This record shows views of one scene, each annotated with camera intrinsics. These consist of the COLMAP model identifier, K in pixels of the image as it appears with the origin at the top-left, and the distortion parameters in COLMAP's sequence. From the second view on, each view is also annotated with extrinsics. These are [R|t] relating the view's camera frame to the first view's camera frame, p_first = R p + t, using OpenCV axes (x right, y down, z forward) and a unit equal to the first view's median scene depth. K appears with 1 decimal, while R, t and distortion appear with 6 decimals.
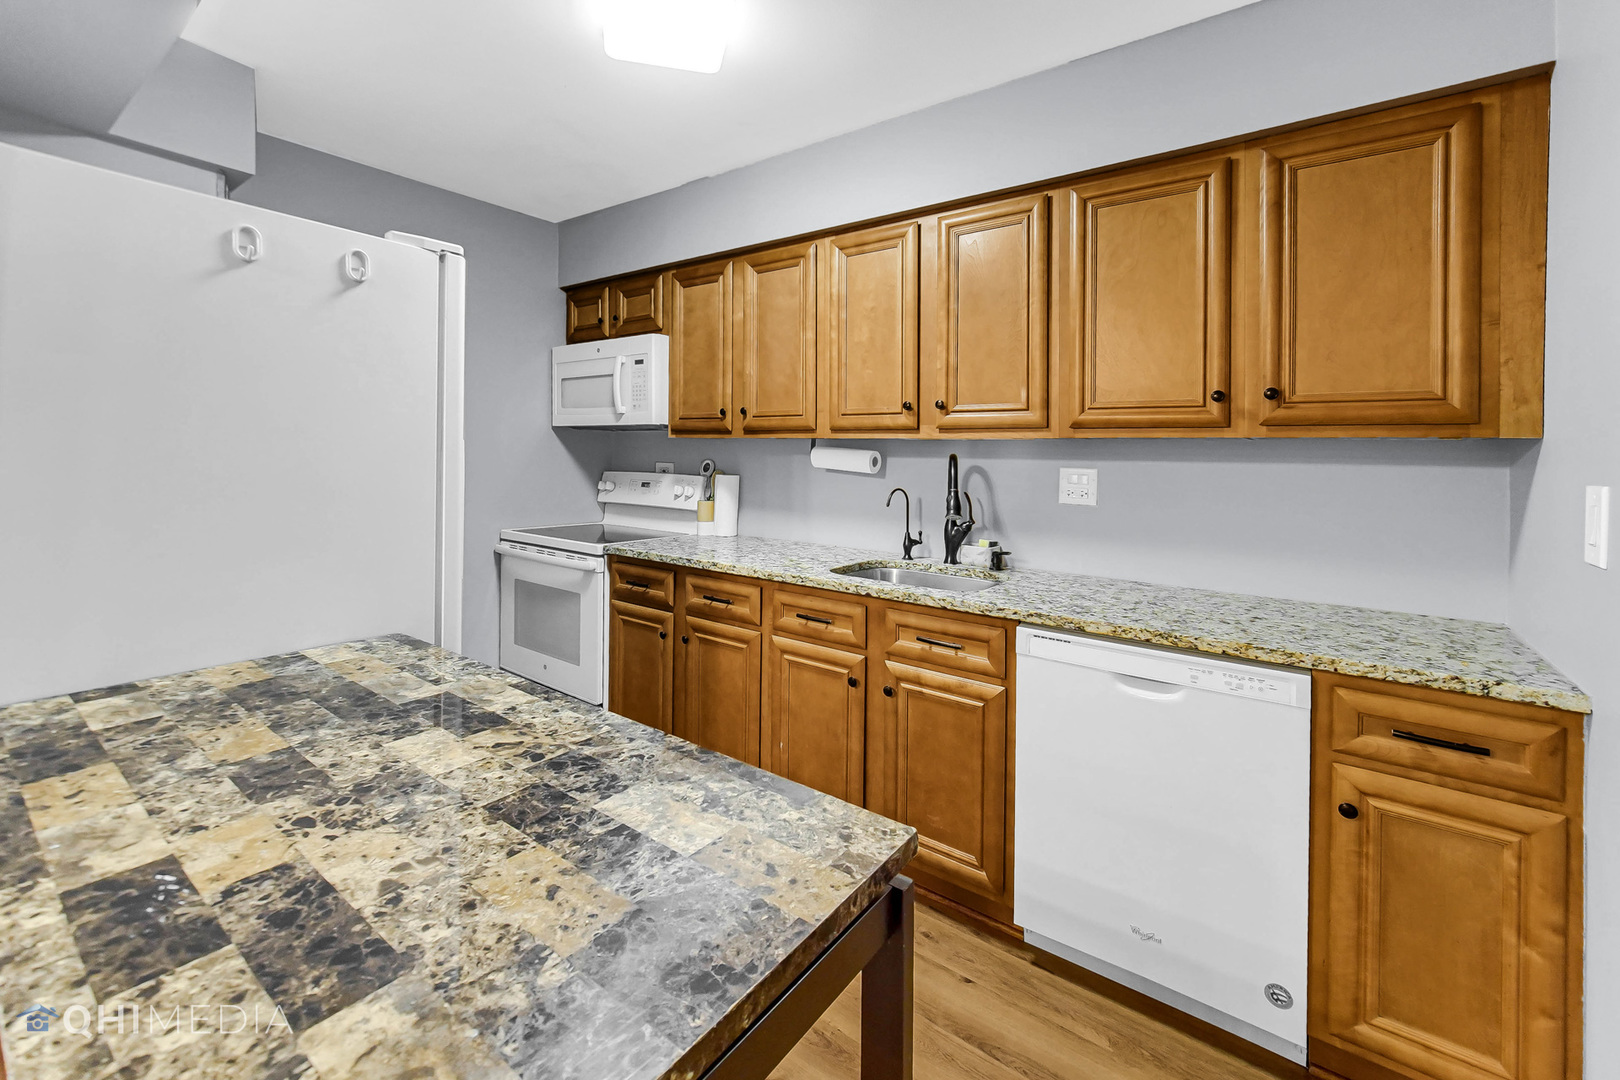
lens RADIAL K [[664.4, 0, 806.7], [0, 664.4, 448.8], [0, 0, 1]] dist [-0.001769, 0.001144]
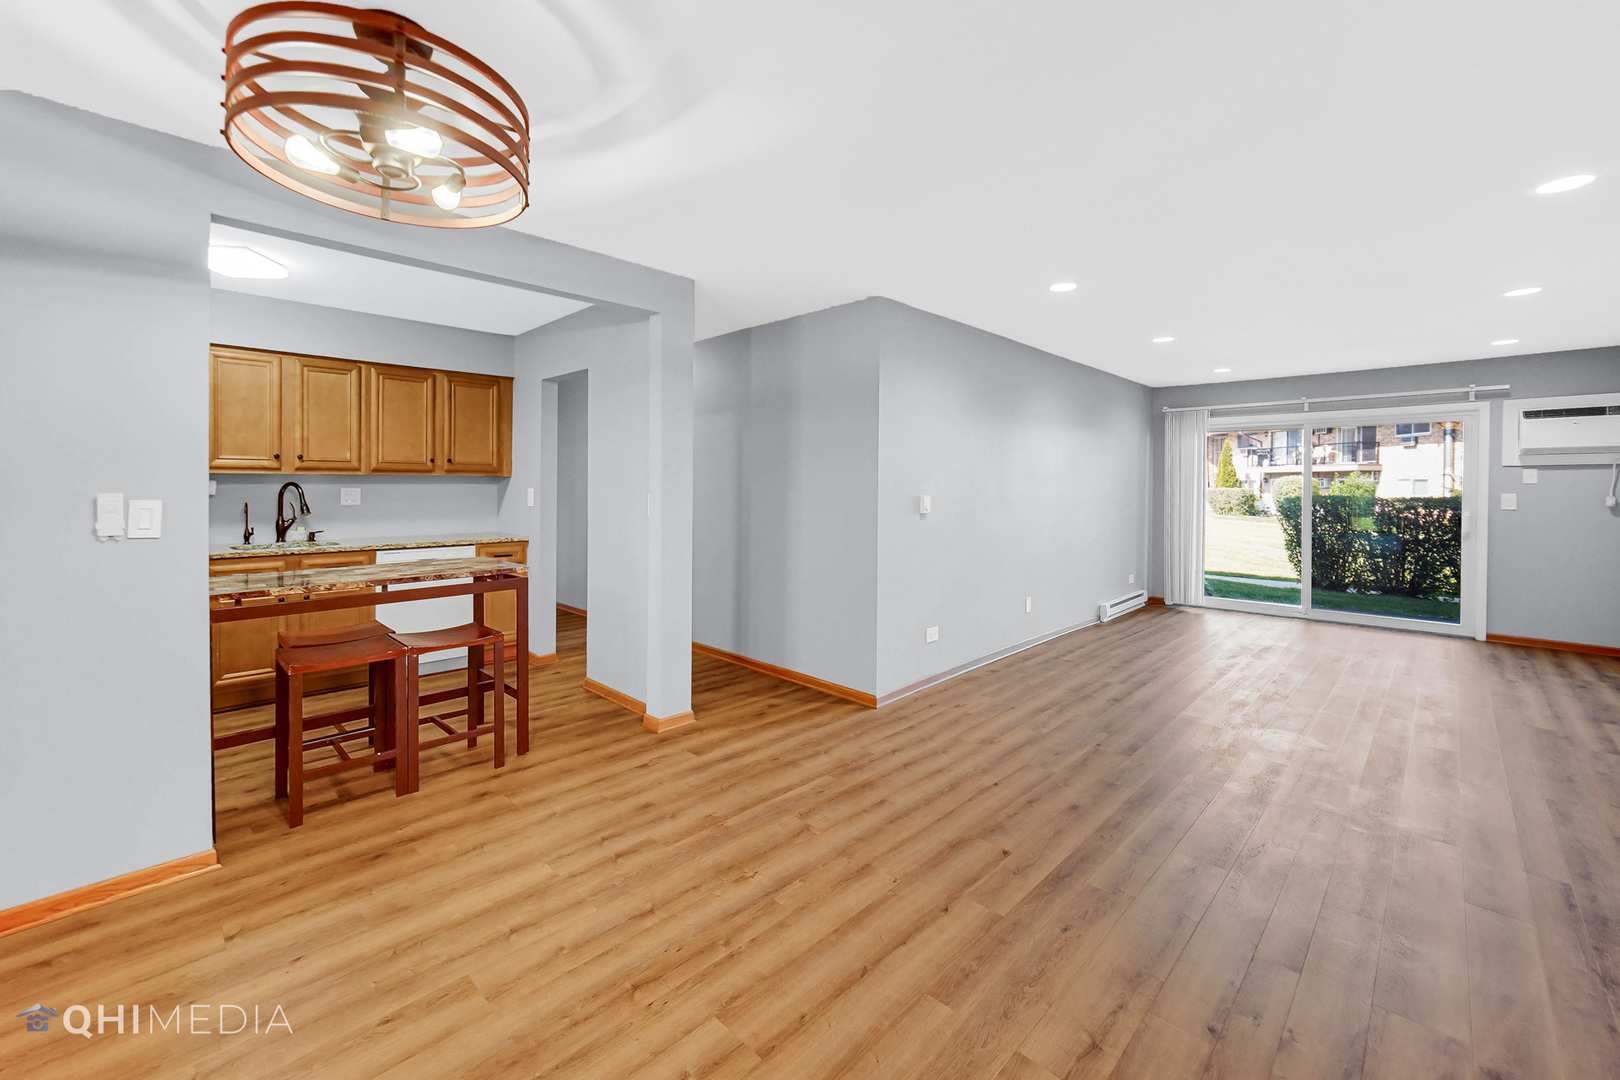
lens RADIAL K [[662.6, 0, 807.8], [0, 662.6, 489.8], [0, 0, 1]] dist [0.001883, 0.000040]
pose [[0.121734, -0.026930, 0.992197, -1.917402], [-0.011344, 0.999529, 0.028521, -0.052665], [-0.992498, -0.014728, 0.121371, -0.884906]]
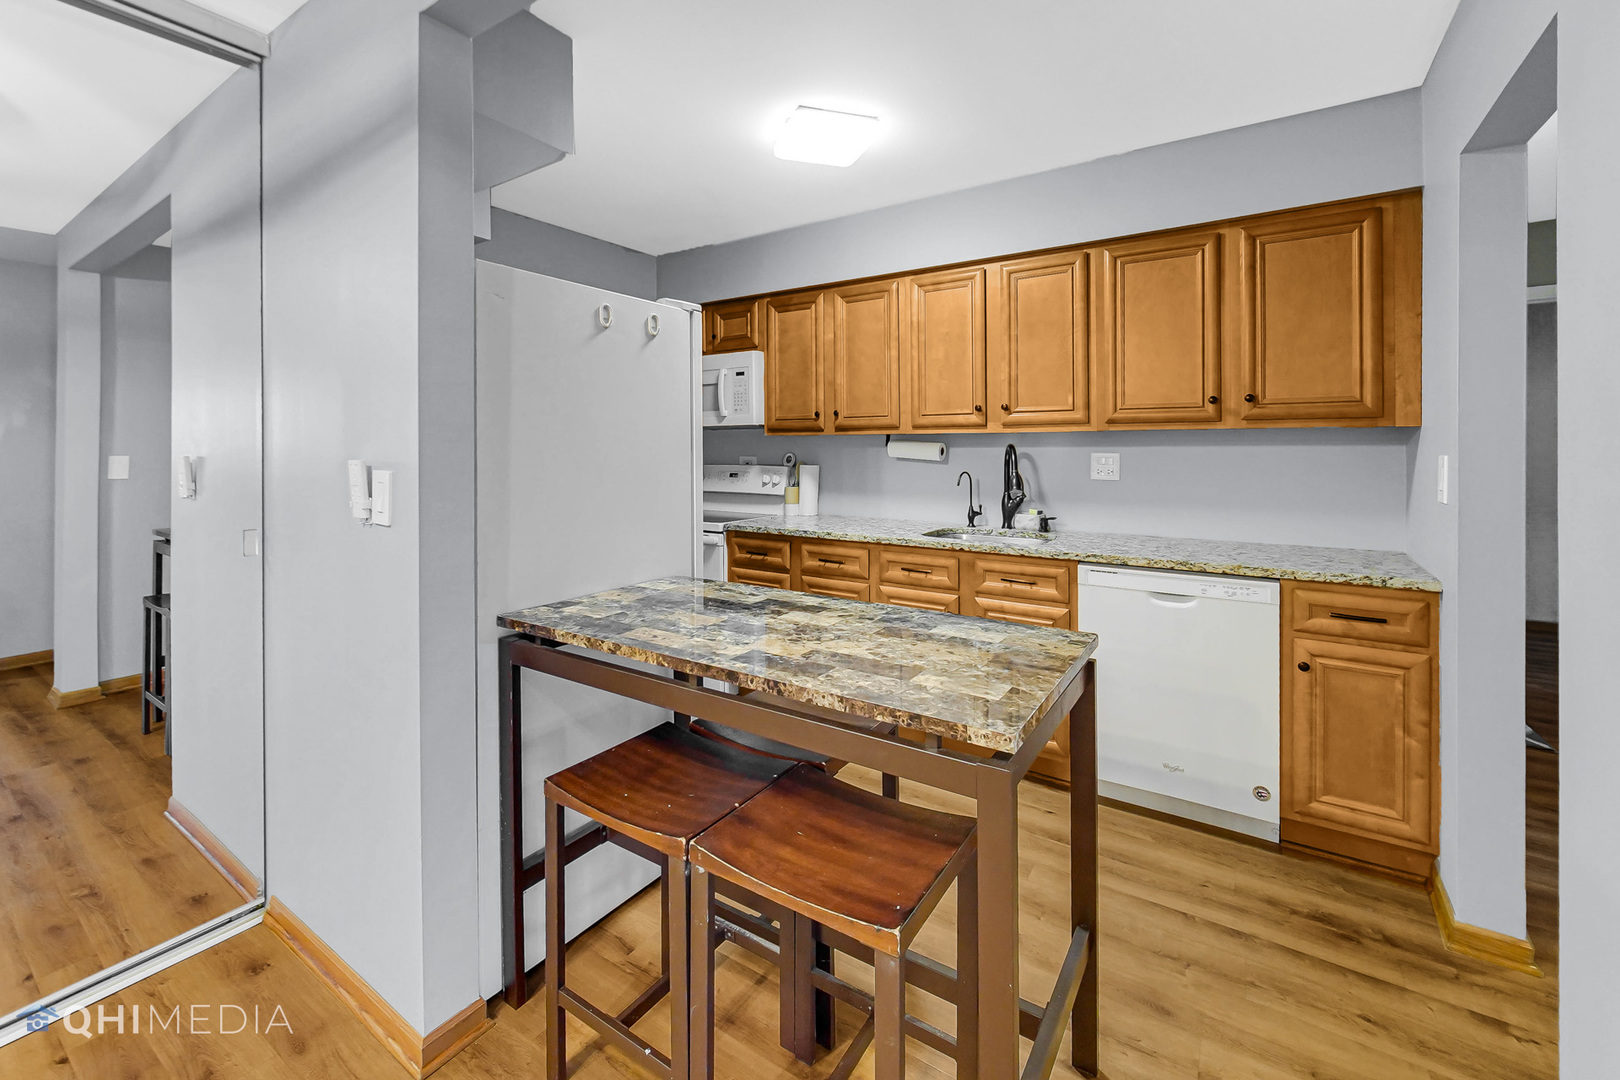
lens RADIAL K [[673.3, 0, 808.7], [0, 673.3, 448.5], [0, 0, 1]] dist [0.000284, -0.000616]
pose [[0.998225, -0.021617, 0.055491, -0.328588], [0.020949, 0.999701, 0.012595, -0.010915], [-0.055746, -0.011410, 0.998380, -0.395656]]
